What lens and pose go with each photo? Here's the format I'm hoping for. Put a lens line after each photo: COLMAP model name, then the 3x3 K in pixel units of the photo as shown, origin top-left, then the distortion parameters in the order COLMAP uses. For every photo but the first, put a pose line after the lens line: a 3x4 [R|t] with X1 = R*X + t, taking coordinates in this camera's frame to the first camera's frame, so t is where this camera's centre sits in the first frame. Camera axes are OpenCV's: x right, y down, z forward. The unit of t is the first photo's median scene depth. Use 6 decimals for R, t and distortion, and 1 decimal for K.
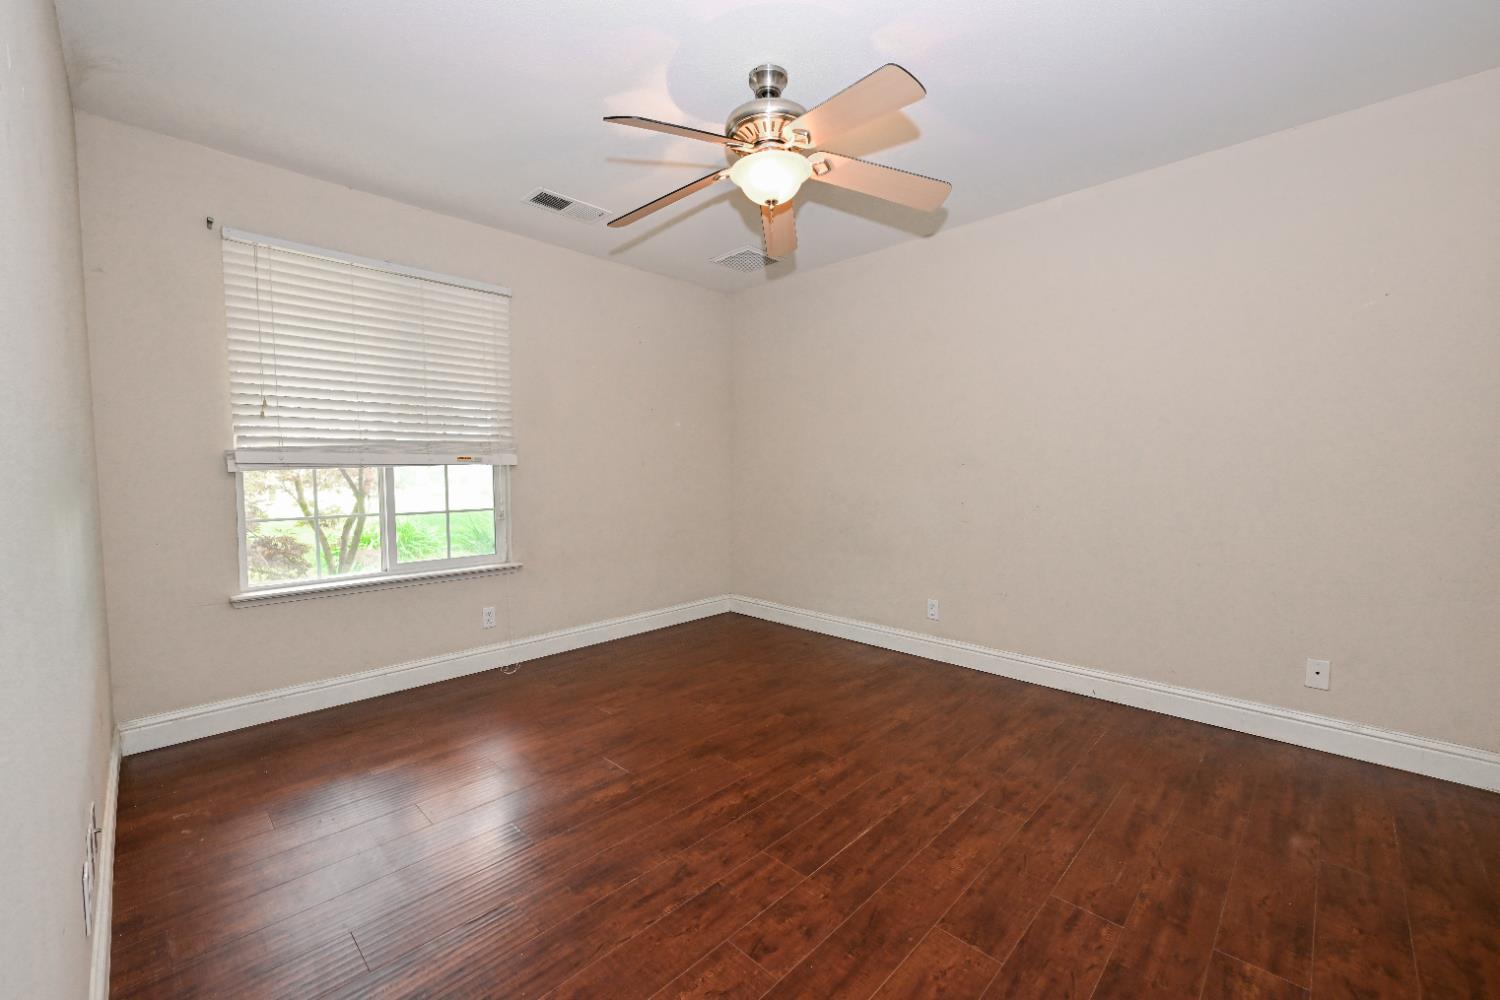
lens RADIAL K [[603.9, 0, 737.3], [0, 603.9, 554.9], [0, 0, 1]] dist [-0.001152, -0.000235]
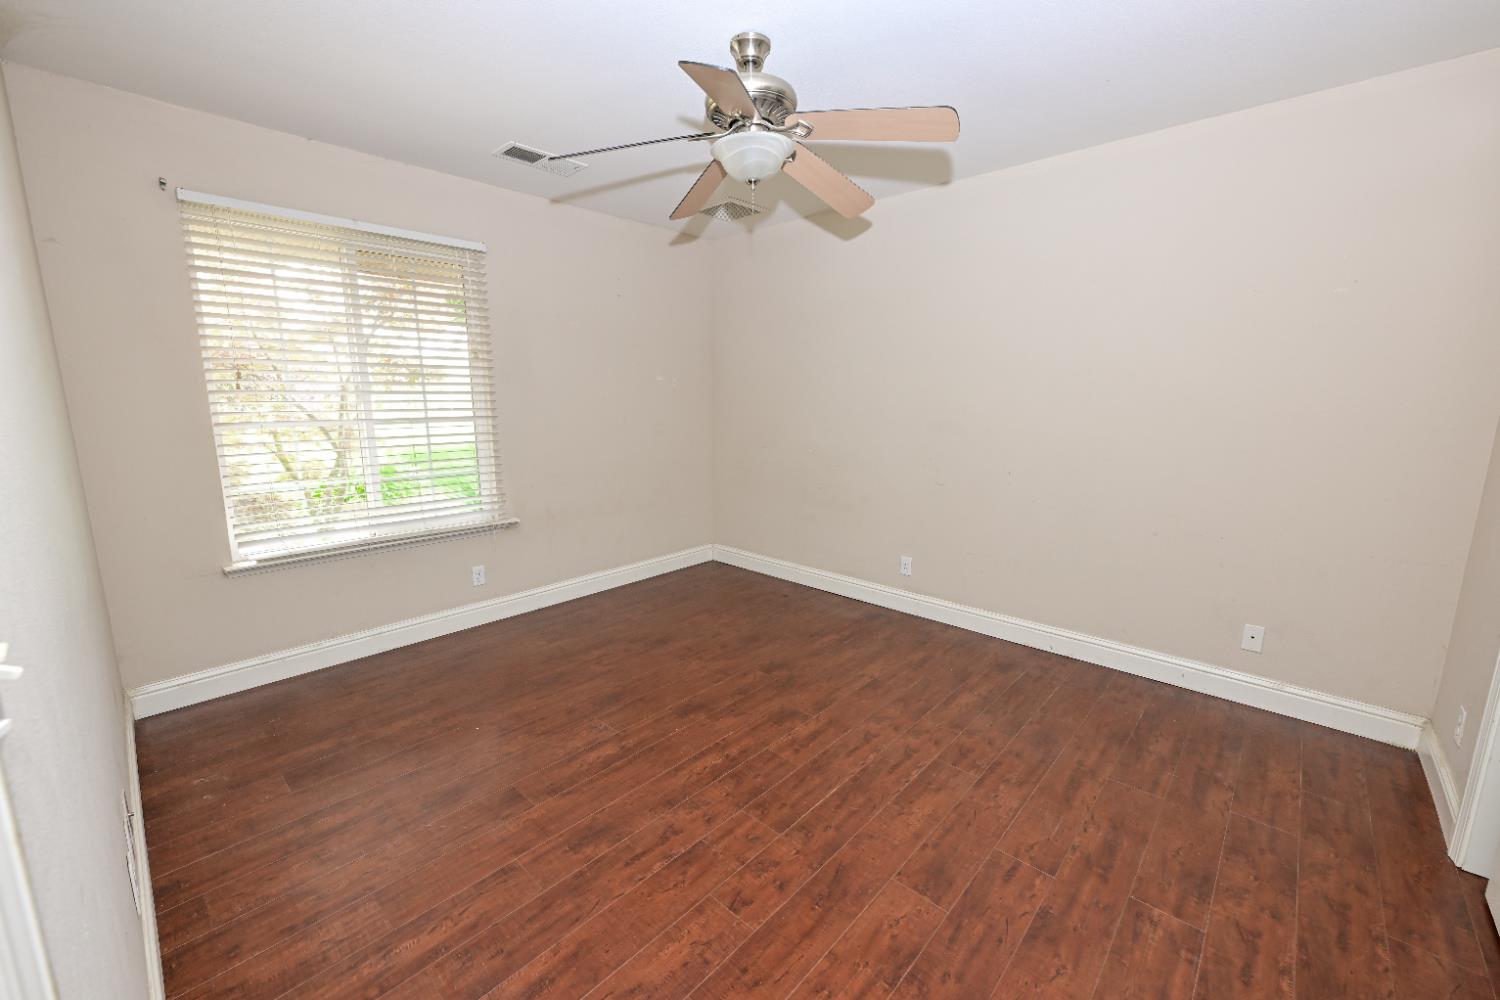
lens RADIAL K [[603.9, 0, 736.5], [0, 603.9, 529.6], [0, 0, 1]] dist [-0.001152, -0.000235]
pose [[0.999663, -0.001149, 0.025944, 0.003862], [-0.001997, 0.992662, 0.120908, -0.145623], [-0.025892, -0.120919, 0.992325, -0.036816]]
